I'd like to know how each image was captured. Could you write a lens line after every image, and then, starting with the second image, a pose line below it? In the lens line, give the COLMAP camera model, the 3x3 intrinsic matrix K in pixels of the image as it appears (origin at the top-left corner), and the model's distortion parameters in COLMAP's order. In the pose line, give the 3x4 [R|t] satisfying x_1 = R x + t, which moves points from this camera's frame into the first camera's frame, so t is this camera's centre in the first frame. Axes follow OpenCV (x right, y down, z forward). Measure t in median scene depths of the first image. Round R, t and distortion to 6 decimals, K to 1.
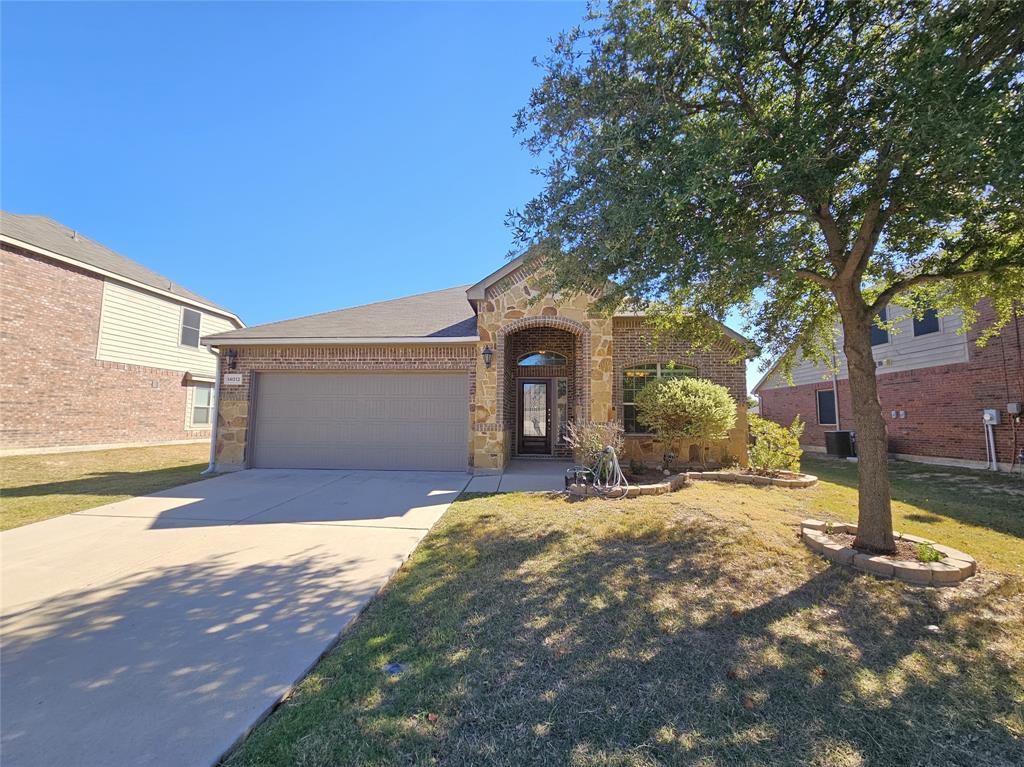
lens RADIAL K [[426.1, 0, 512.5], [0, 426.1, 383.5], [0, 0, 1]] dist [0.001691, 0.000451]
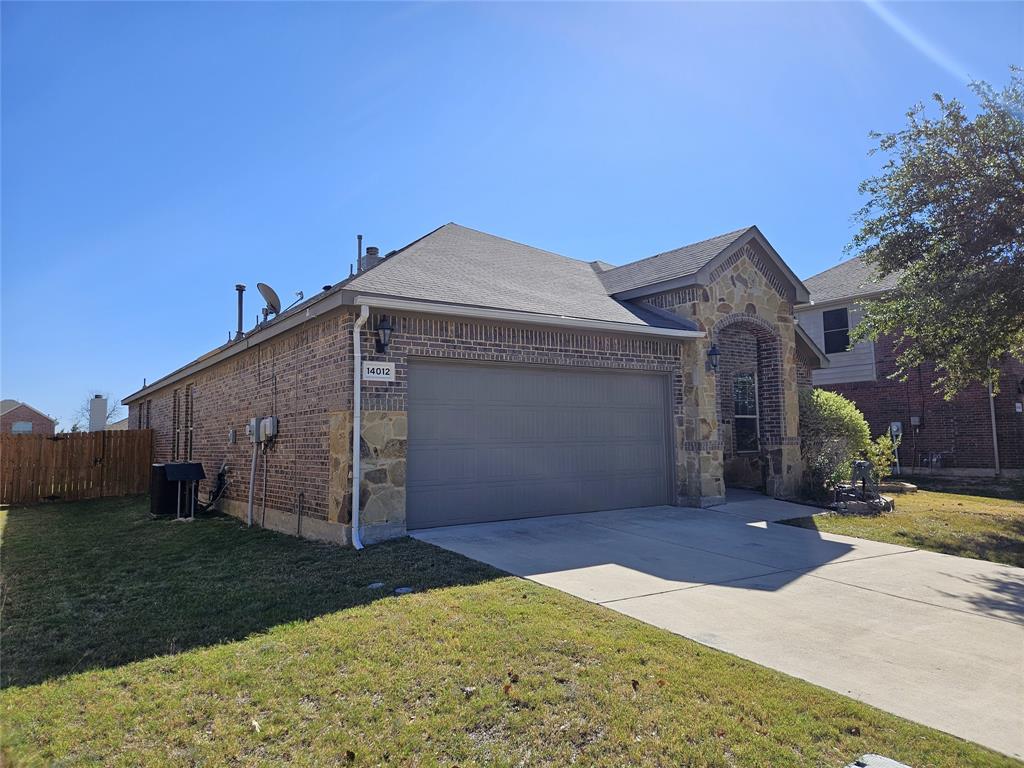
lens RADIAL K [[691.8, 0, 513.3], [0, 691.8, 381.2], [0, 0, 1]] dist [0.012275, 0.001002]
pose [[0.780177, 0.032778, 0.624699, -1.084211], [-0.029439, 0.999444, -0.015675, 0.011706], [-0.624865, -0.006162, 0.780708, 0.196503]]
